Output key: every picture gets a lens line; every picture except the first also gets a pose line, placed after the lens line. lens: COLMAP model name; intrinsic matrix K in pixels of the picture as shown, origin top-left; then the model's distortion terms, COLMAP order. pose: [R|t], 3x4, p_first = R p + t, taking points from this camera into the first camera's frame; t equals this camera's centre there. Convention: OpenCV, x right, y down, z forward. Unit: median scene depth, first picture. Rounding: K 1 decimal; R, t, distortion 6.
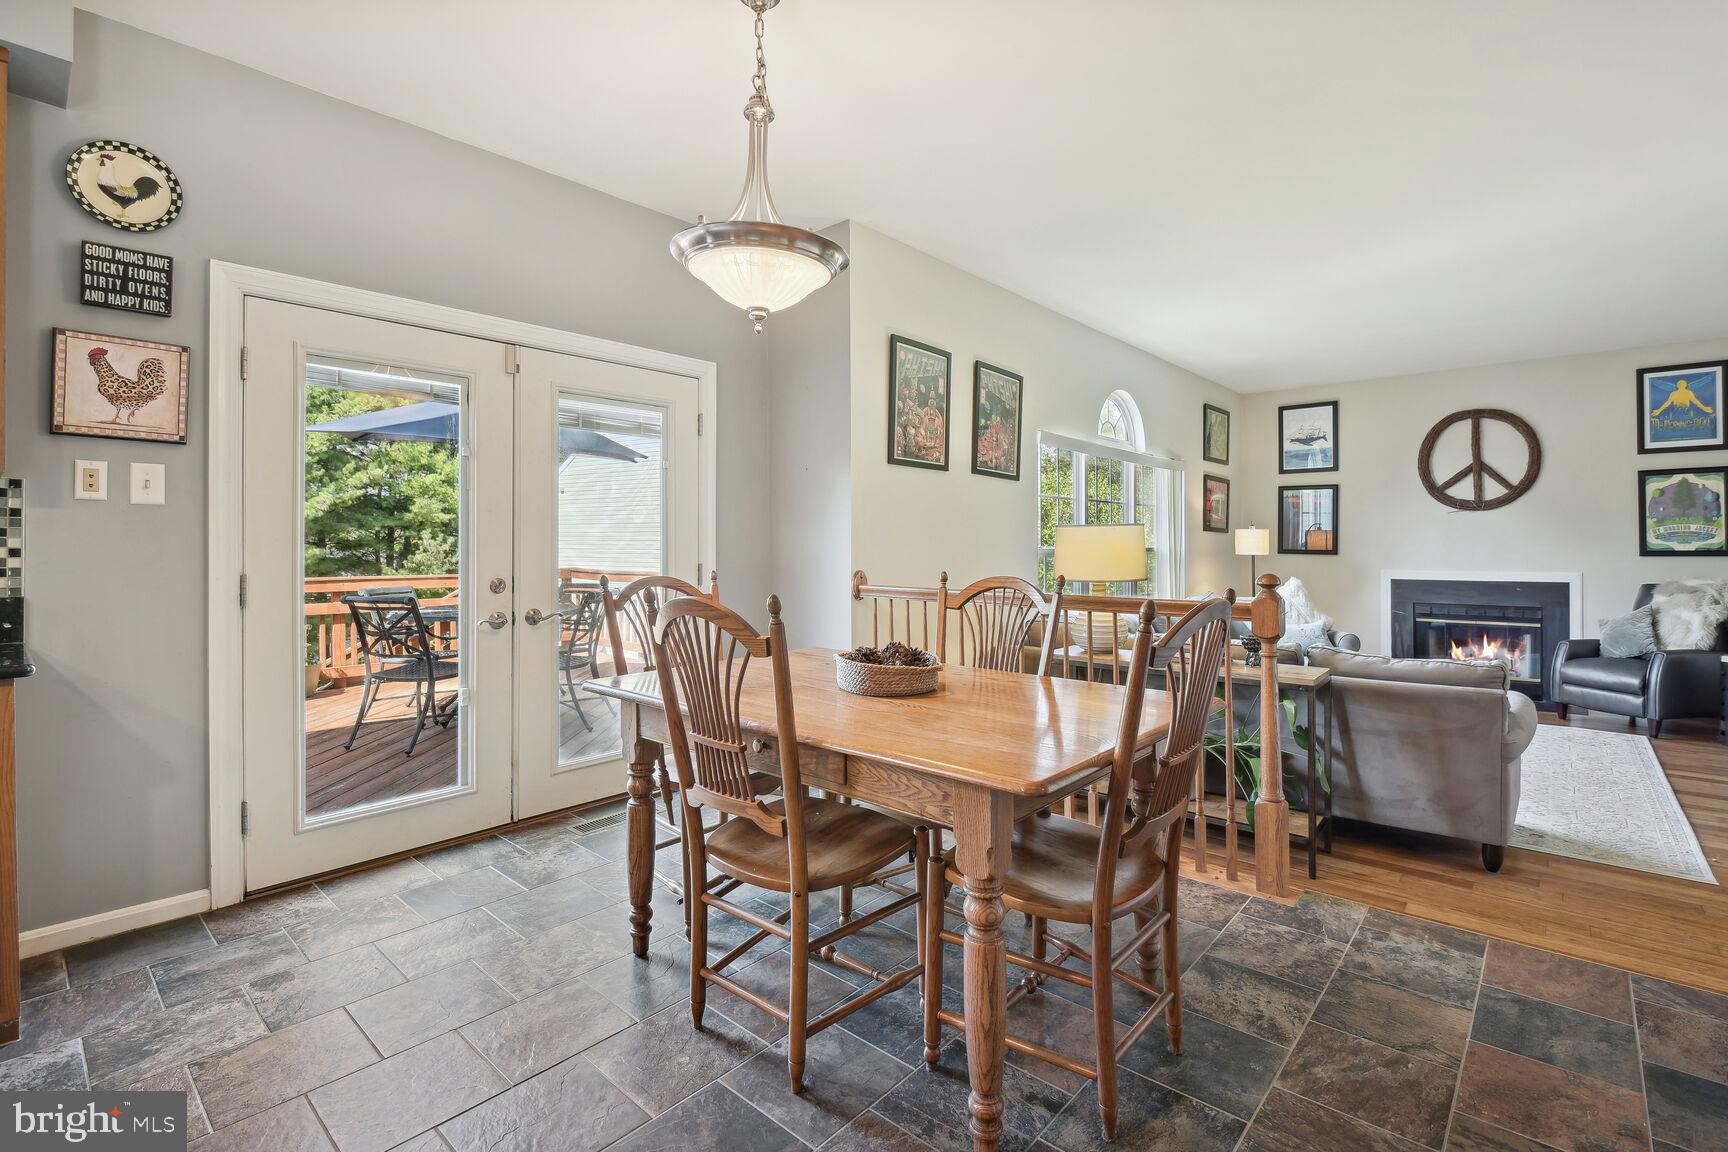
lens RADIAL K [[792.1, 0, 889.5], [0, 792.1, 539.4], [0, 0, 1]] dist [-0.000714, -0.002700]
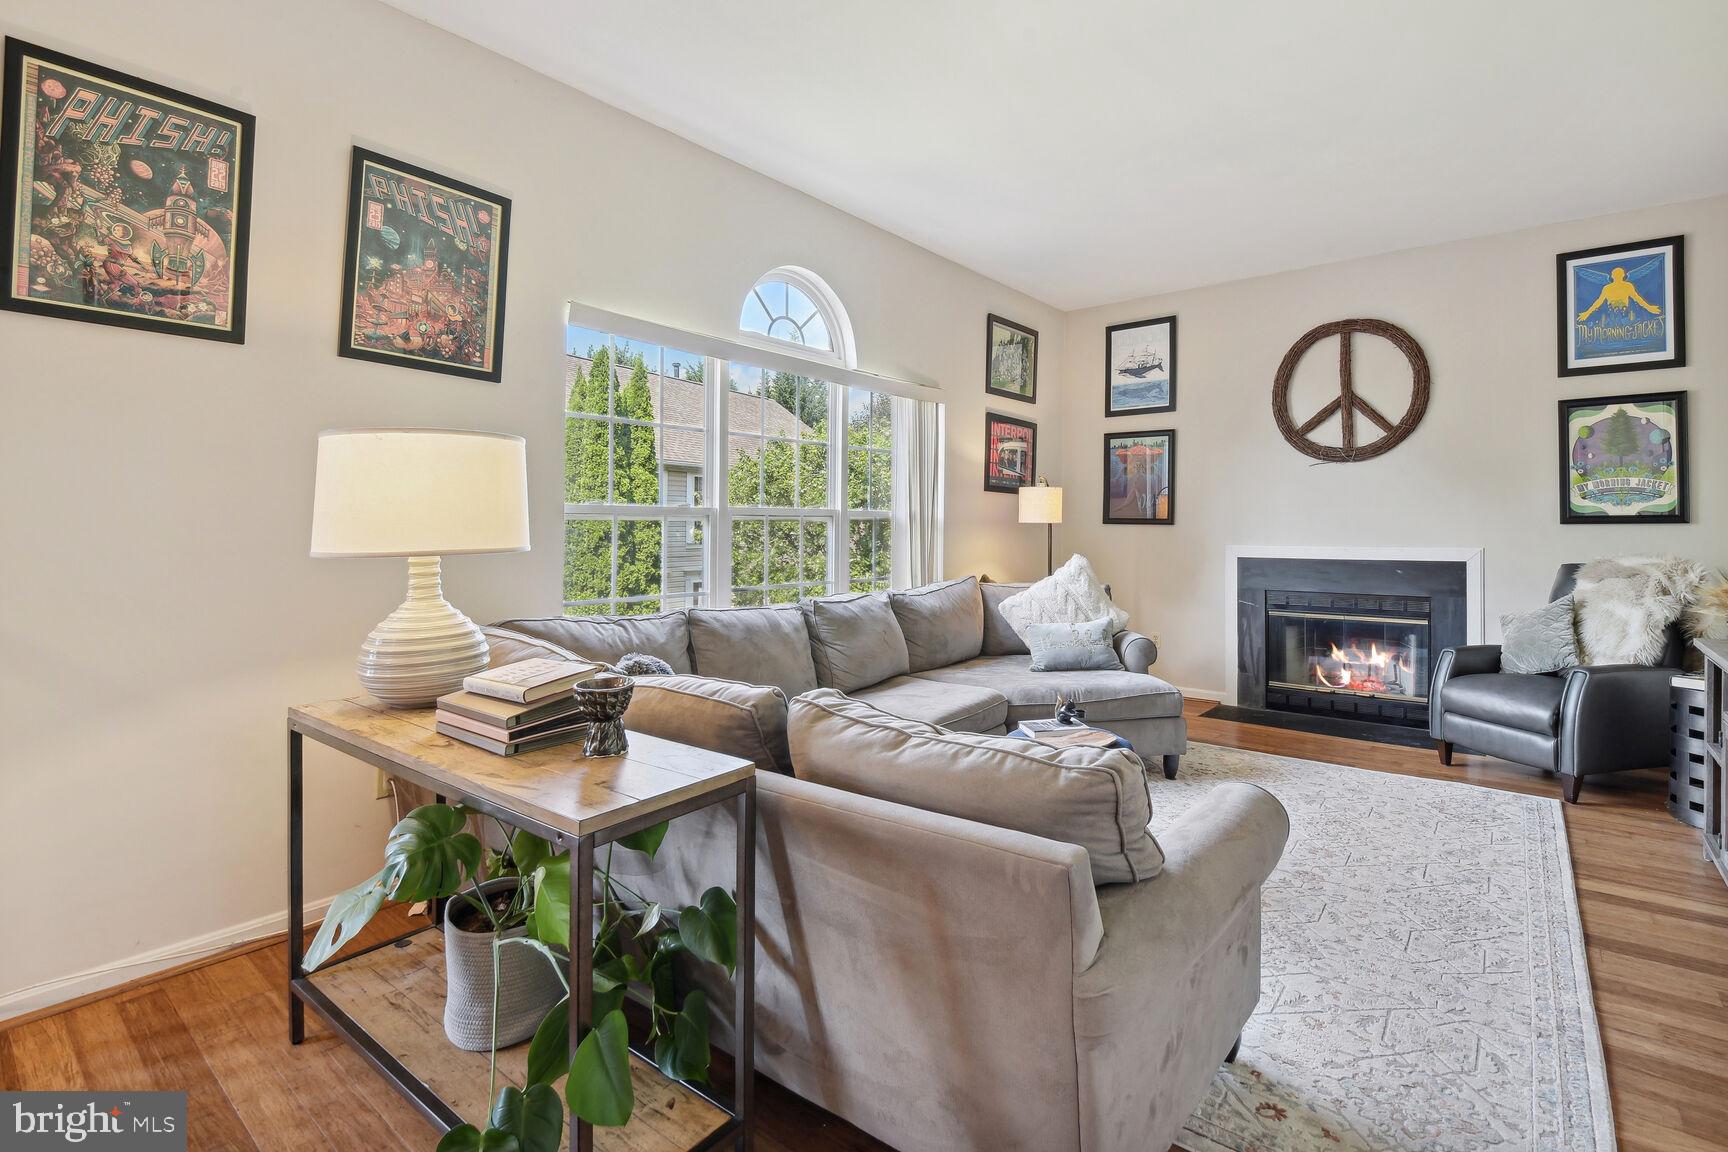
lens RADIAL K [[792.1, 0, 918.4], [0, 792.1, 520.6], [0, 0, 1]] dist [-0.000714, -0.002700]
pose [[0.998989, 0.003938, 0.044784, 0.355377], [-0.003859, 0.999991, -0.001857, 0.021644], [-0.044791, 0.001682, 0.998995, 0.331445]]
